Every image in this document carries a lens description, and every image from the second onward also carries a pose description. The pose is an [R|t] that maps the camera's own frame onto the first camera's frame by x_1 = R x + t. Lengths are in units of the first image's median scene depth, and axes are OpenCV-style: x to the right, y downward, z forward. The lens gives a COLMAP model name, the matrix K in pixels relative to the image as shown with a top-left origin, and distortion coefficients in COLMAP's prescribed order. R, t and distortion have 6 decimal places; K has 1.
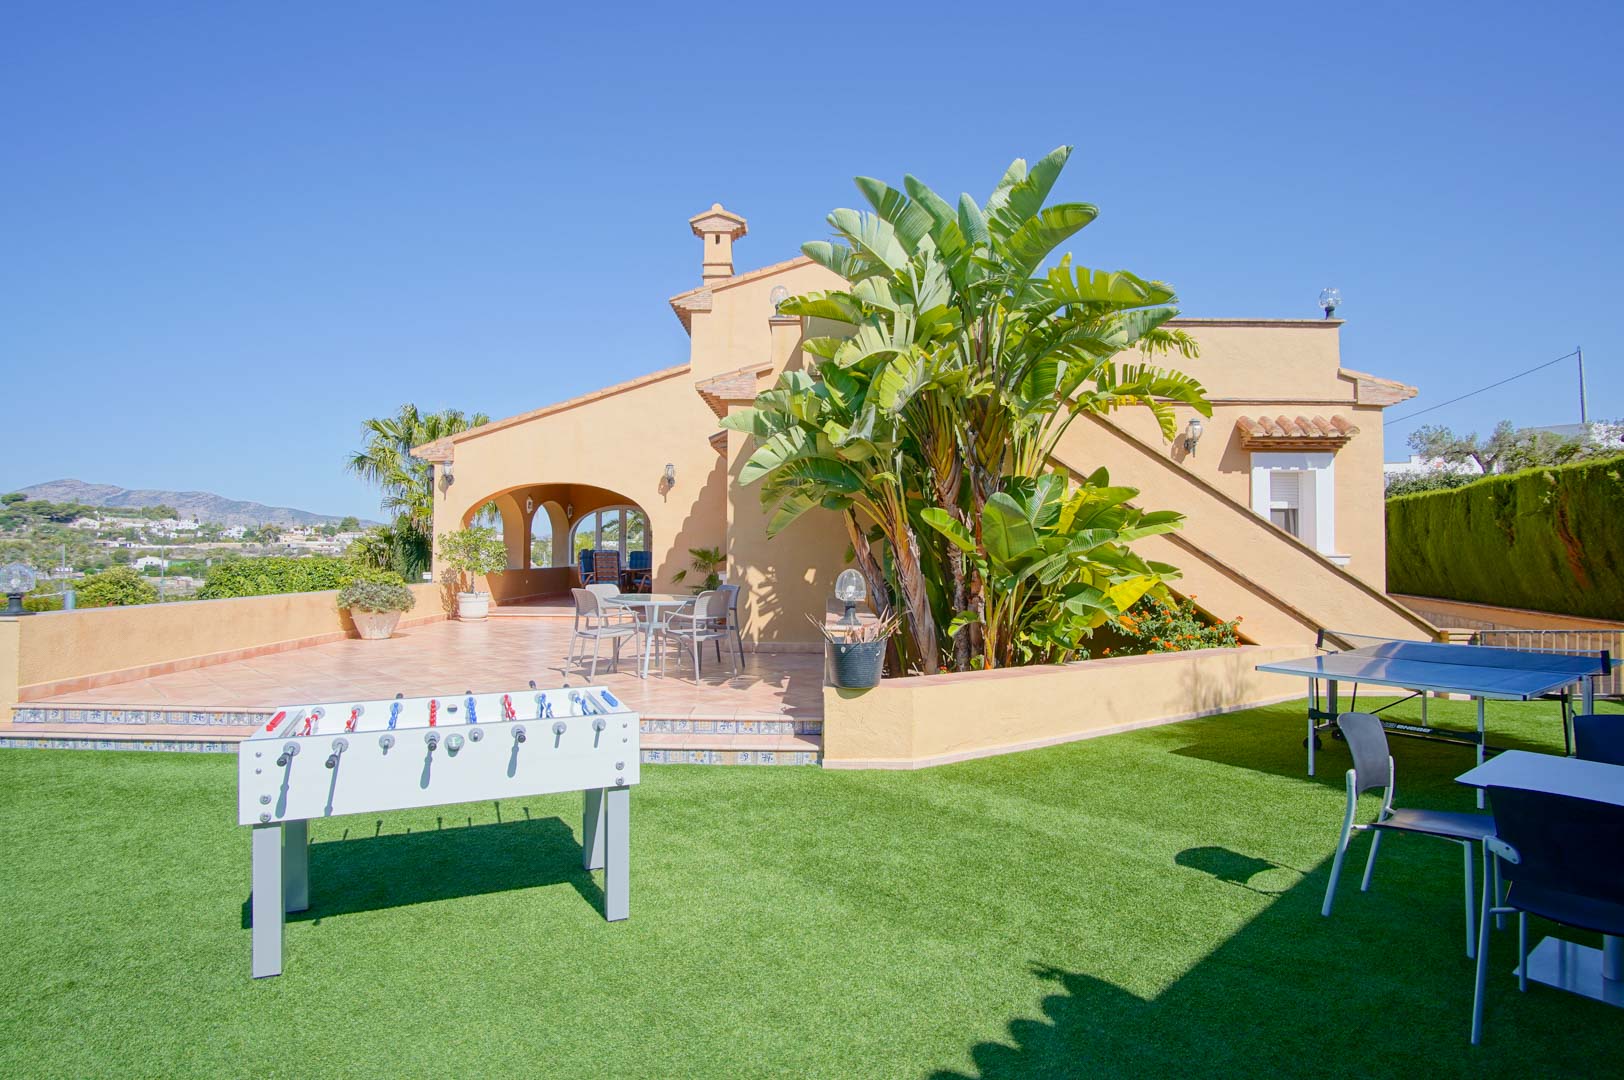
lens RADIAL K [[893.6, 0, 815.2], [0, 893.6, 539.9], [0, 0, 1]] dist [-0.028587, 0.004304]
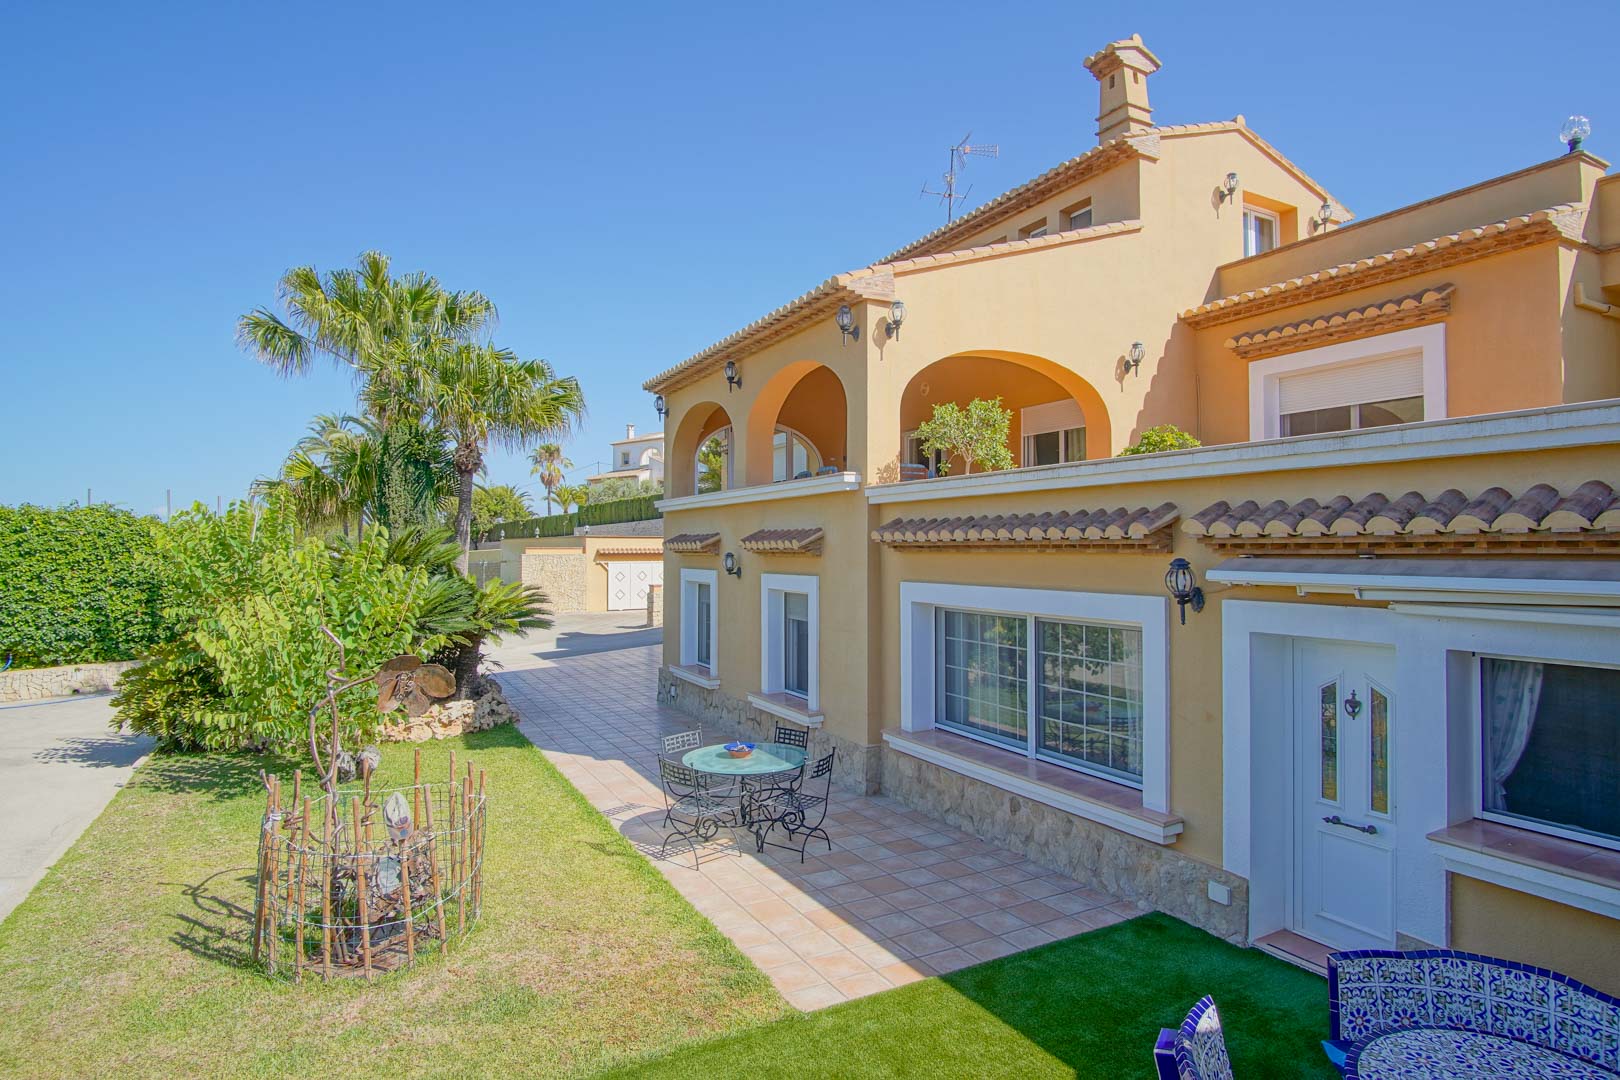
lens RADIAL K [[891.4, 0, 805.4], [0, 891.4, 533.9], [0, 0, 1]] dist [-0.028587, 0.004304]
pose [[0.874358, 0.005520, 0.485250, -0.782594], [-0.002774, 0.999976, -0.006378, 0.087388], [-0.485274, 0.004231, 0.874352, 0.455893]]
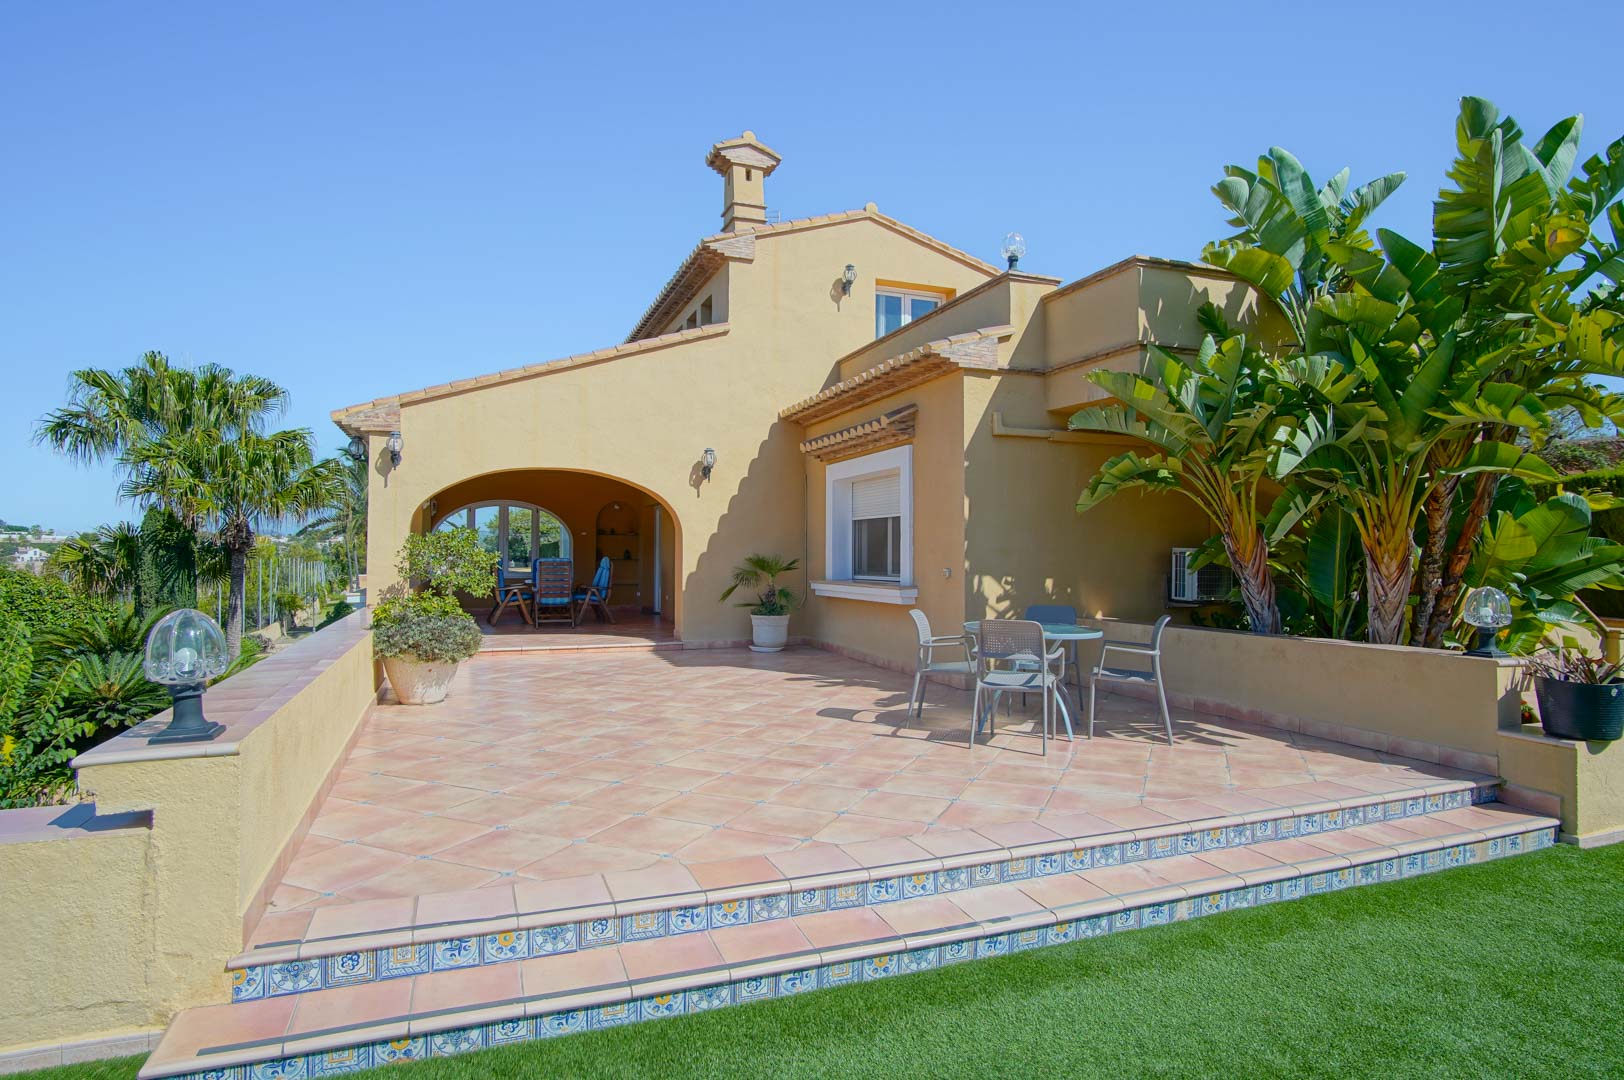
lens RADIAL K [[893.6, 0, 818.9], [0, 893.6, 535.5], [0, 0, 1]] dist [-0.028587, 0.004304]
pose [[0.923159, 0.004079, 0.384397, -0.370929], [-0.001639, 0.999976, -0.006673, -0.002975], [-0.384415, 0.005530, 0.923144, 0.232985]]
